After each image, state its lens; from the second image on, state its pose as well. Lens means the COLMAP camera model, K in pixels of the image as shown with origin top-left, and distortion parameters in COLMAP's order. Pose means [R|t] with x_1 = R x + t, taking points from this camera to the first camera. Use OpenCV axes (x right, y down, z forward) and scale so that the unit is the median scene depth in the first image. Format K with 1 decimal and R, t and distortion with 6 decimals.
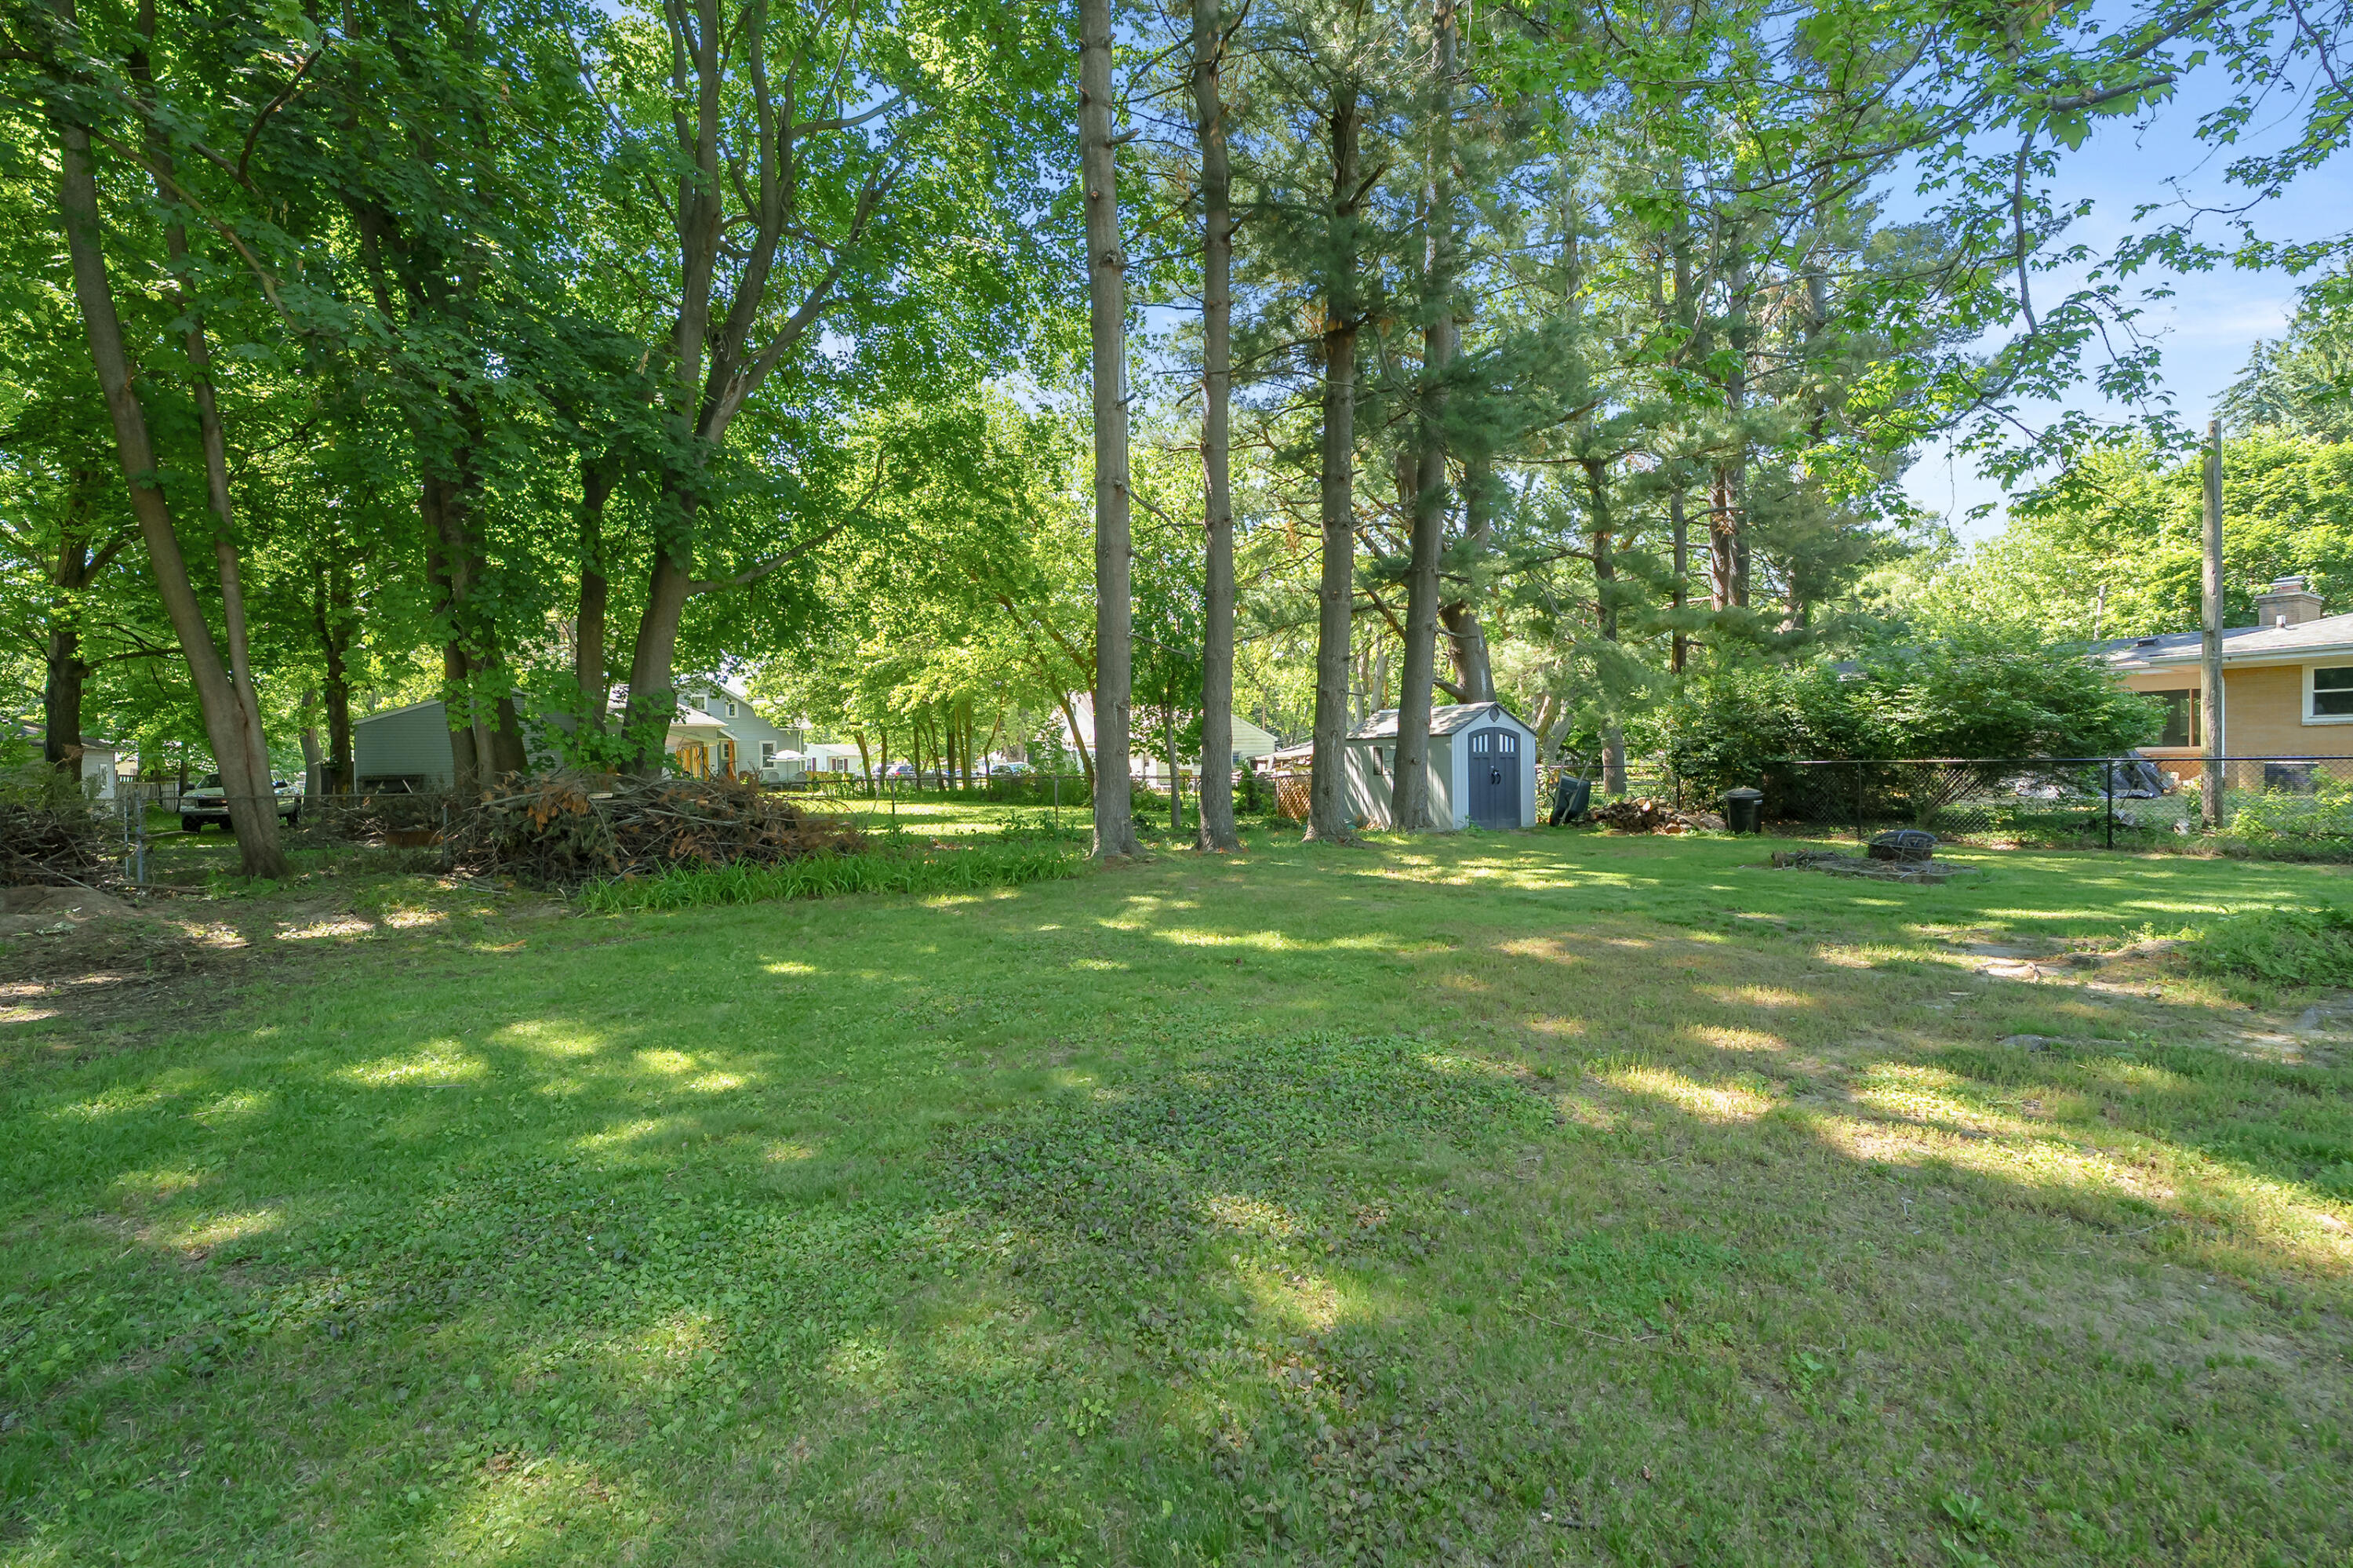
lens RADIAL K [[1062.6, 0, 1180.1], [0, 1062.6, 772.6], [0, 0, 1]] dist [-0.002531, 0.001069]
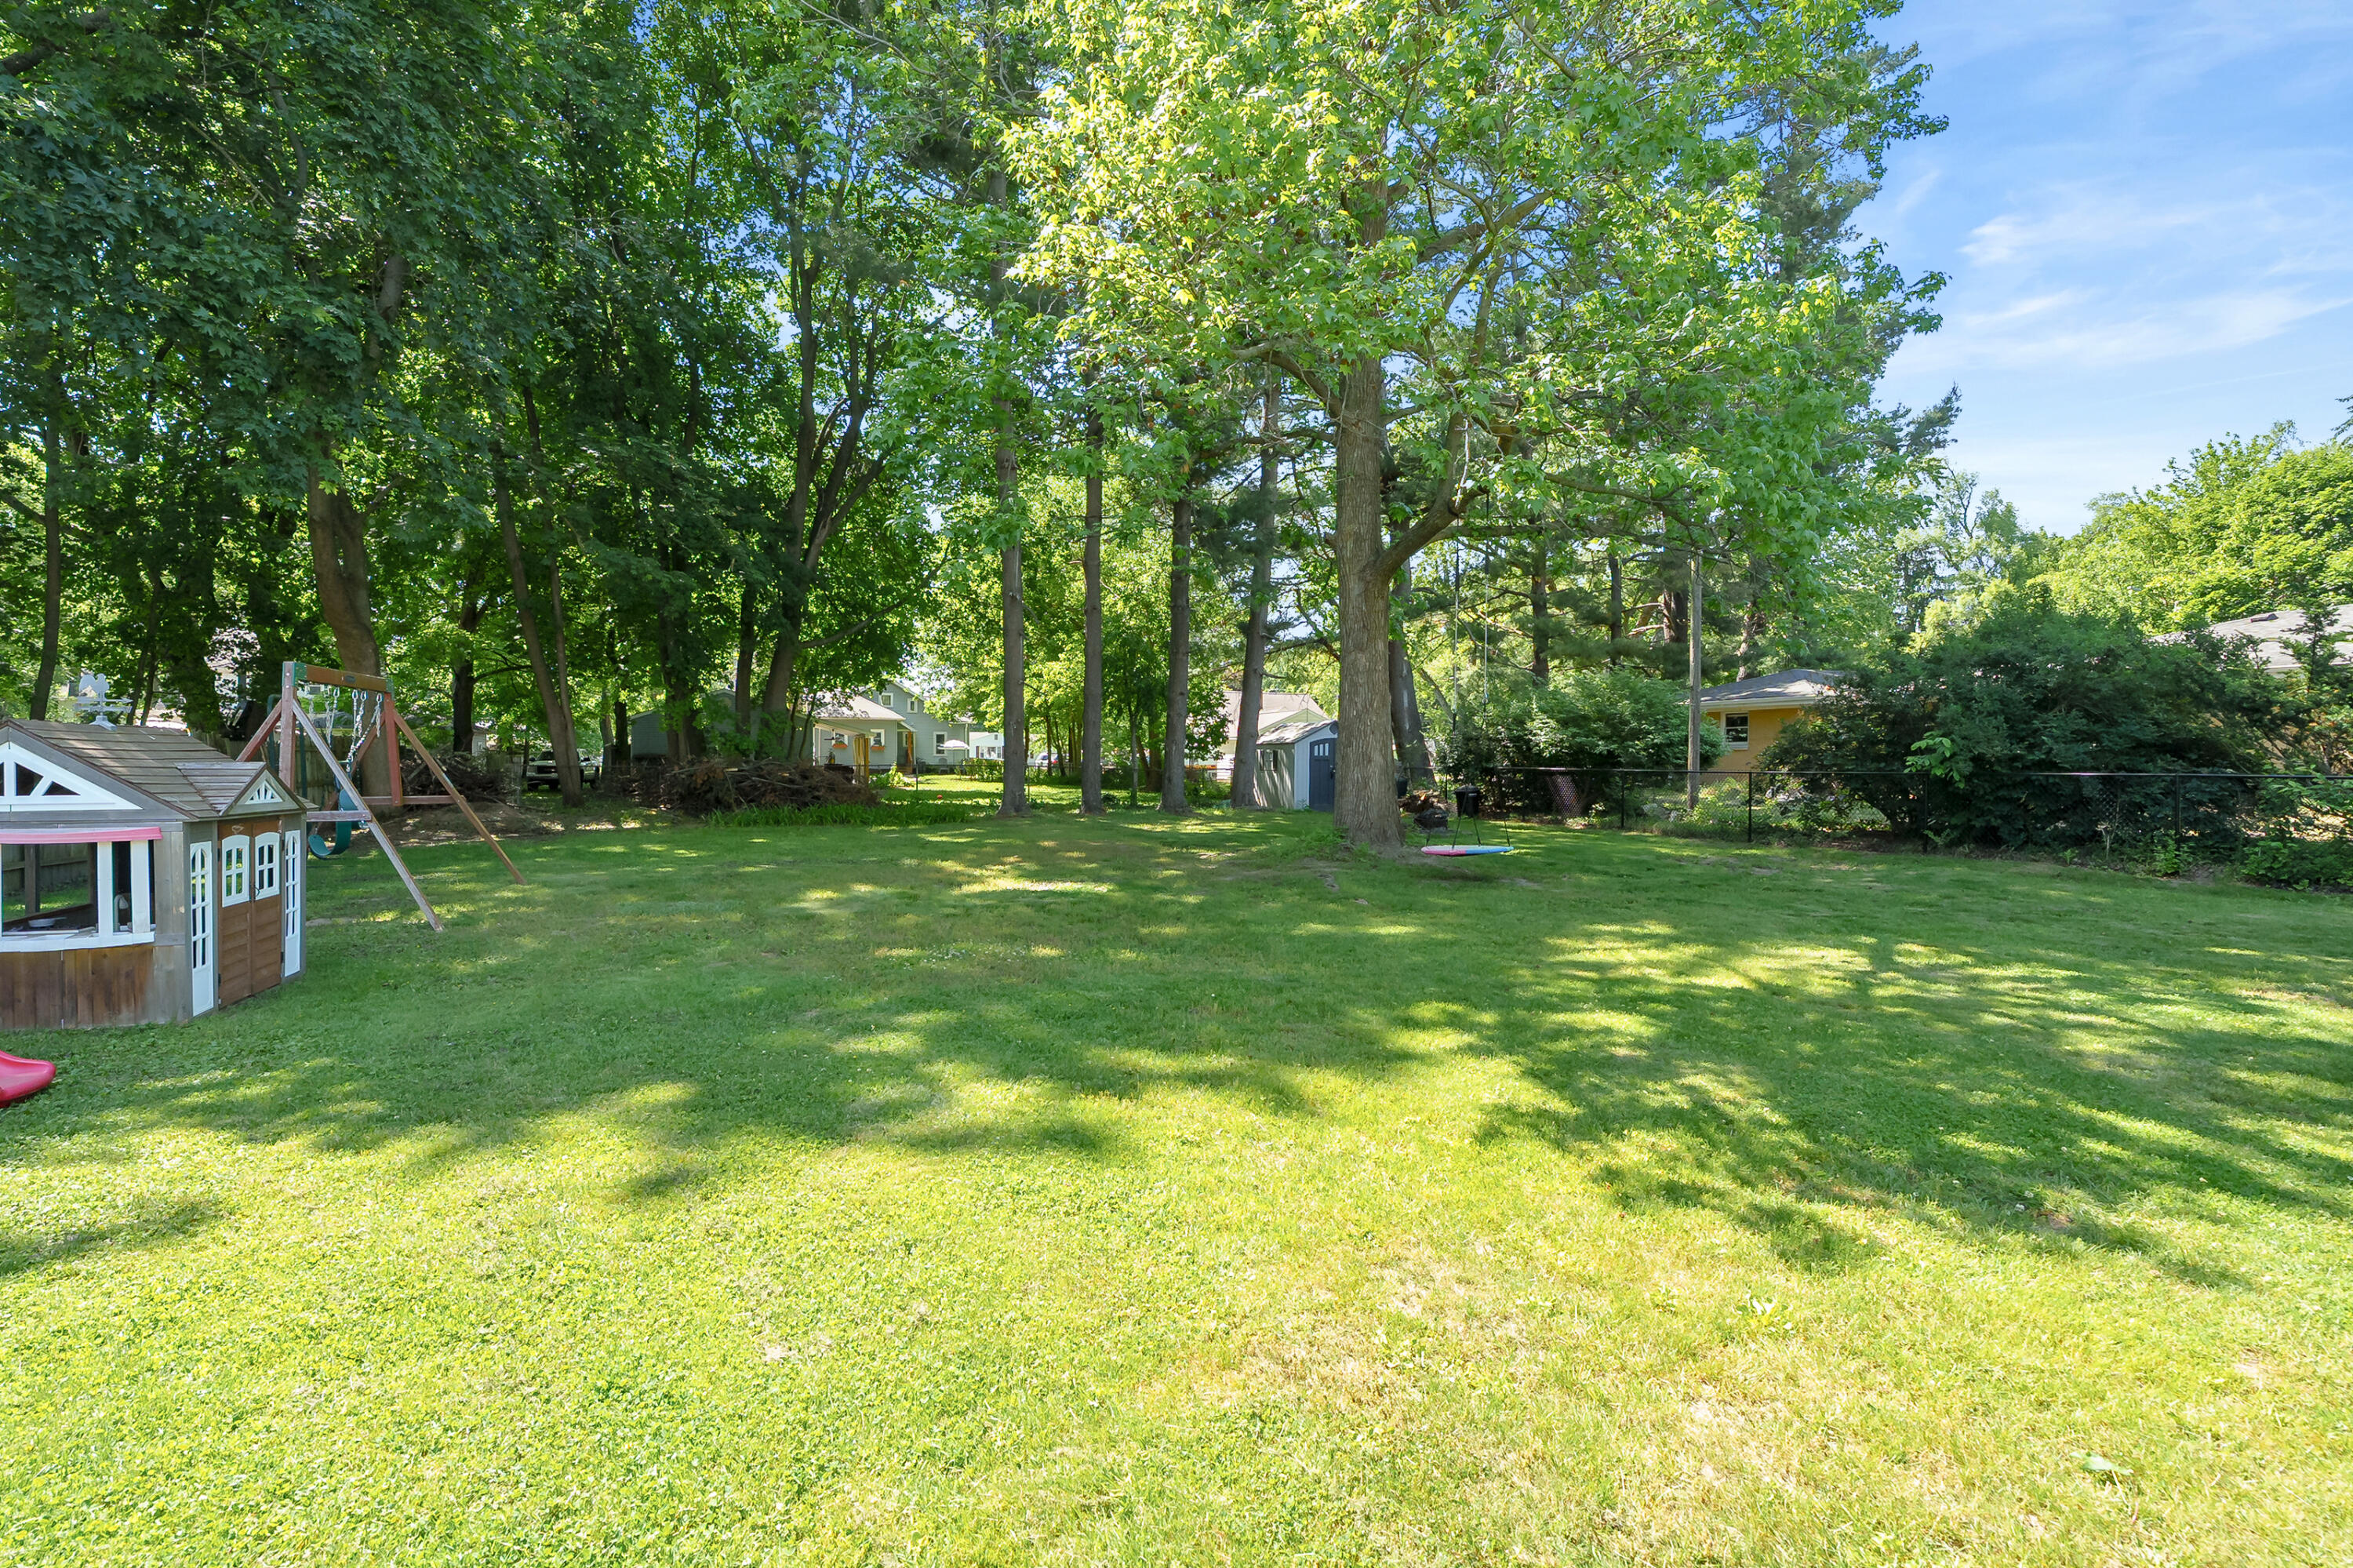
lens RADIAL K [[1062.6, 0, 1180.1], [0, 1062.6, 772.6], [0, 0, 1]] dist [-0.002531, 0.001069]
pose [[0.980182, 0.024589, -0.196567, 0.228413], [-0.023071, 0.999684, 0.010009, -0.003643], [0.196751, -0.005276, 0.980439, -0.258331]]
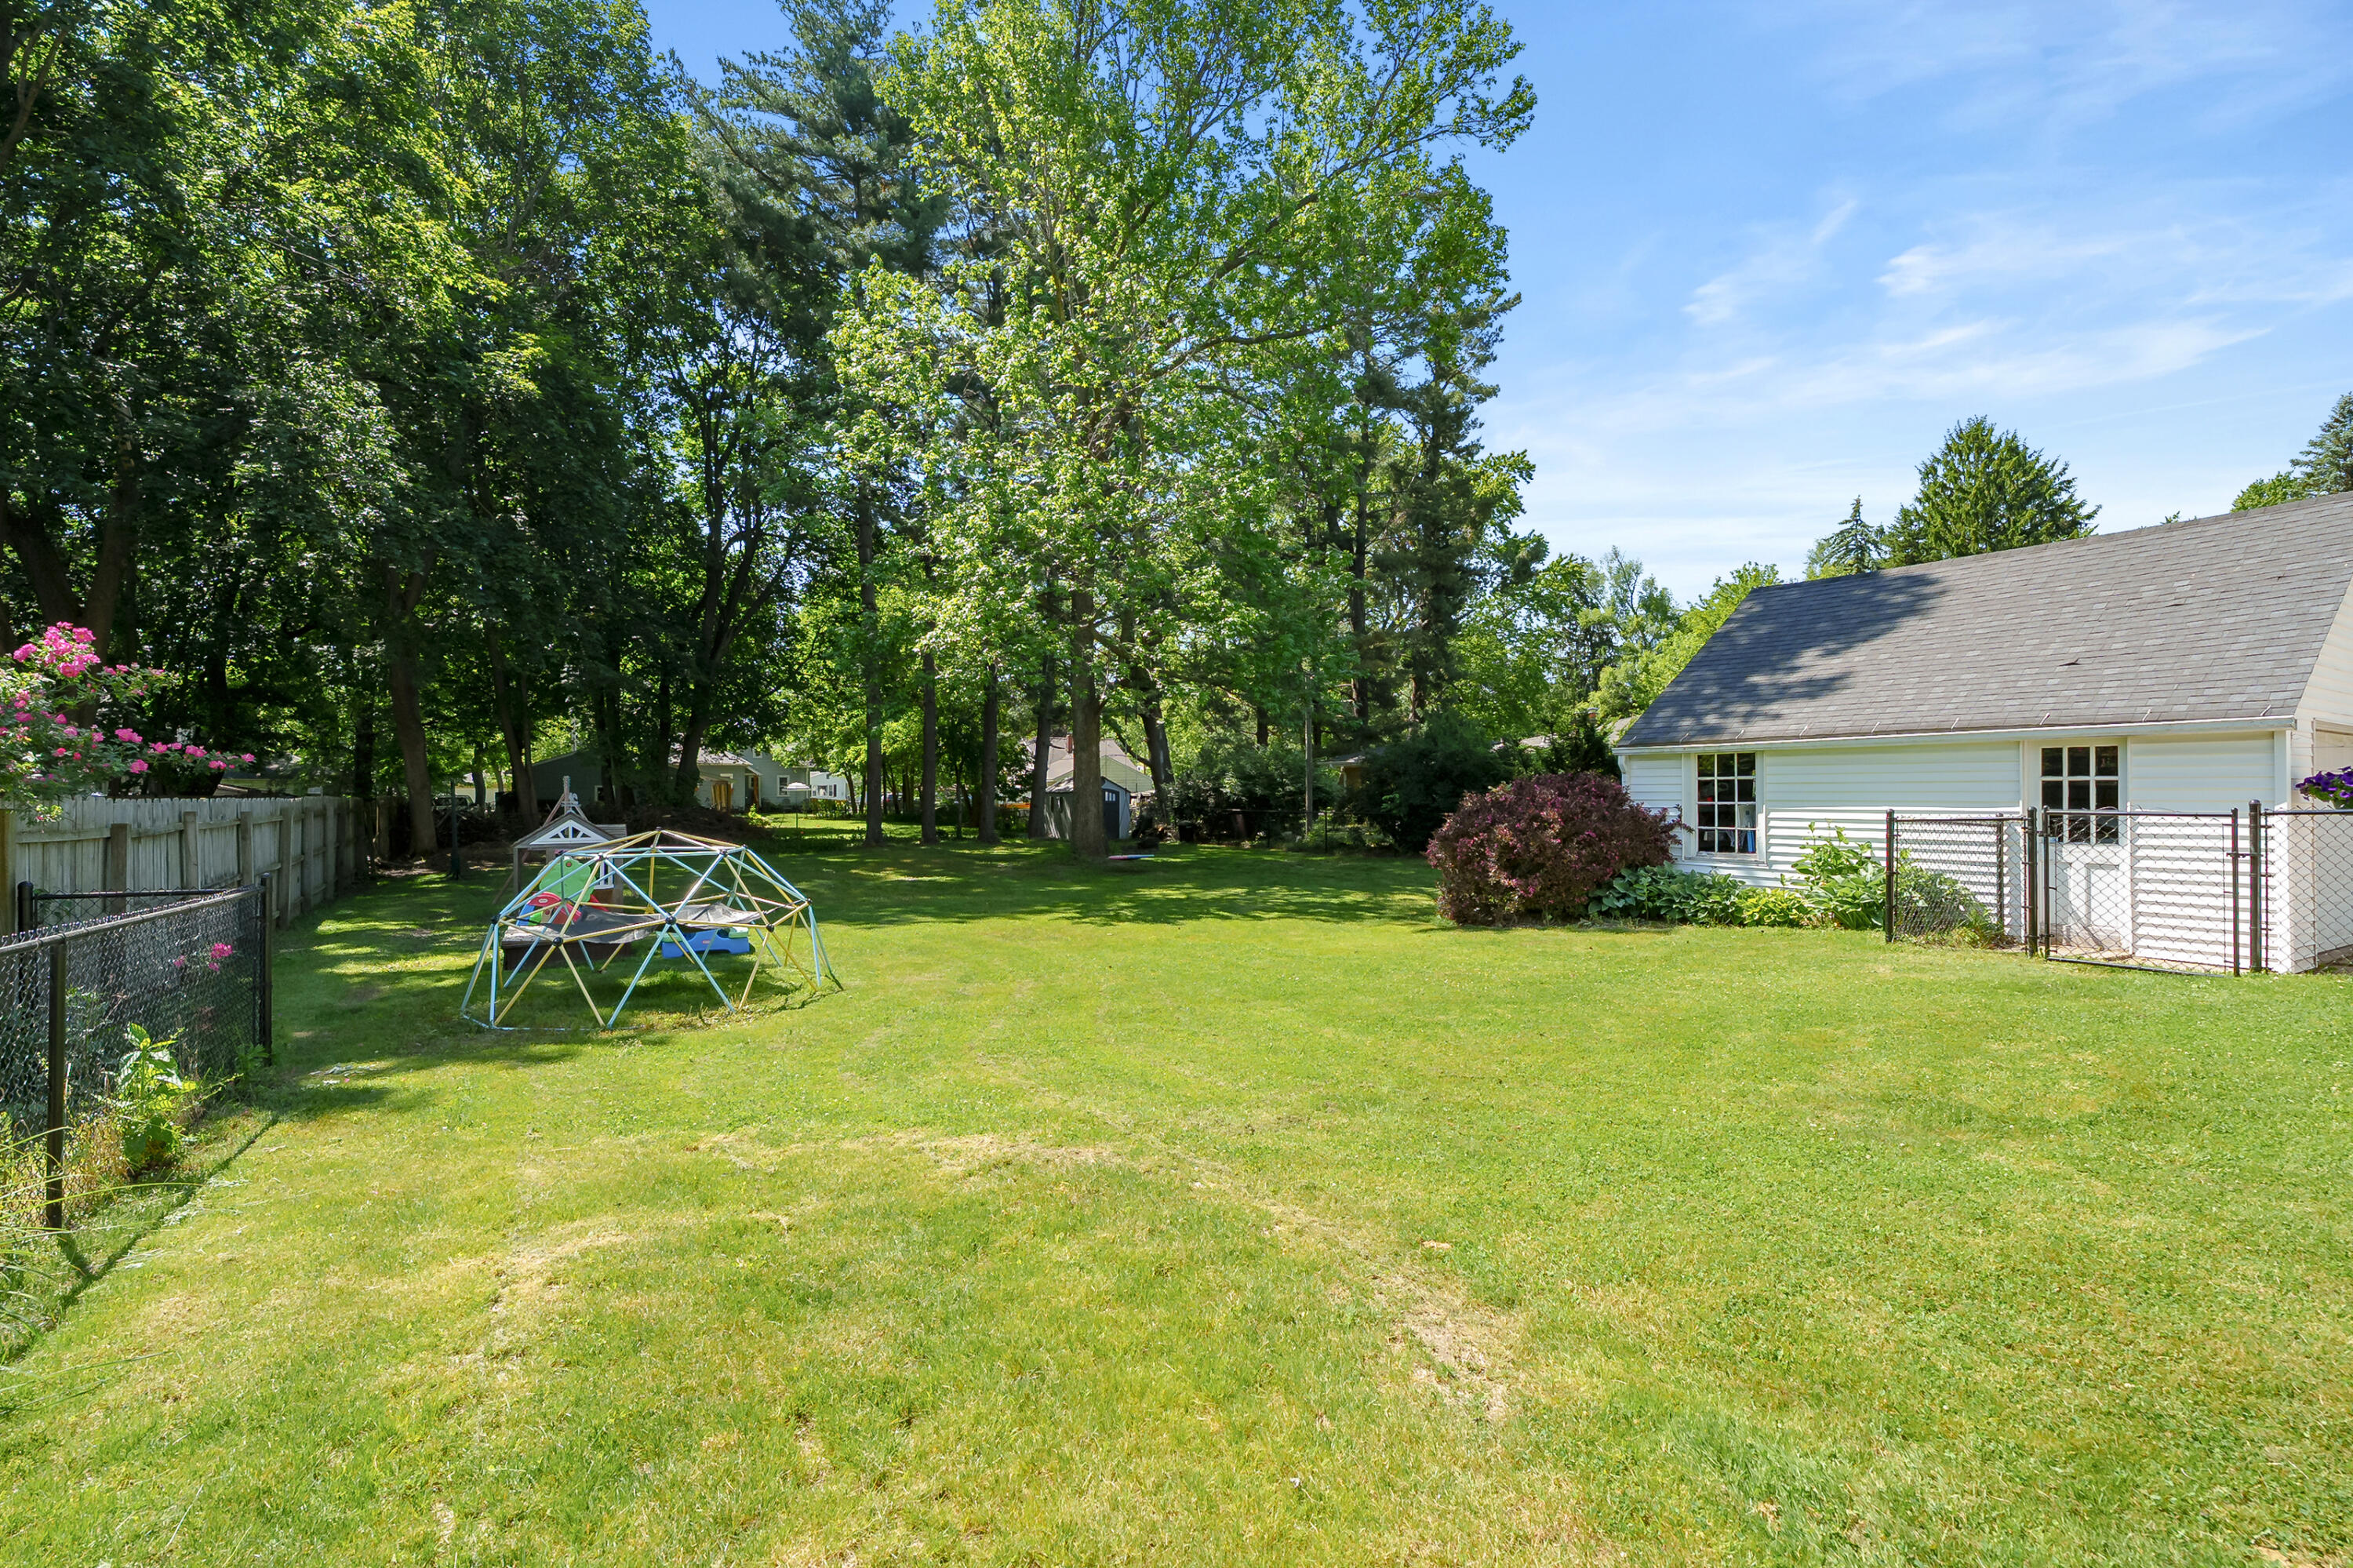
lens RADIAL K [[1096.3, 0, 1164.2], [0, 1096.3, 793.0], [0, 0, 1]] dist [-0.005713, 0.001218]
pose [[0.998214, 0.014482, -0.057953, 0.333925], [-0.014624, 0.999891, -0.002040, -0.020270], [0.057917, 0.002884, 0.998317, -0.684395]]
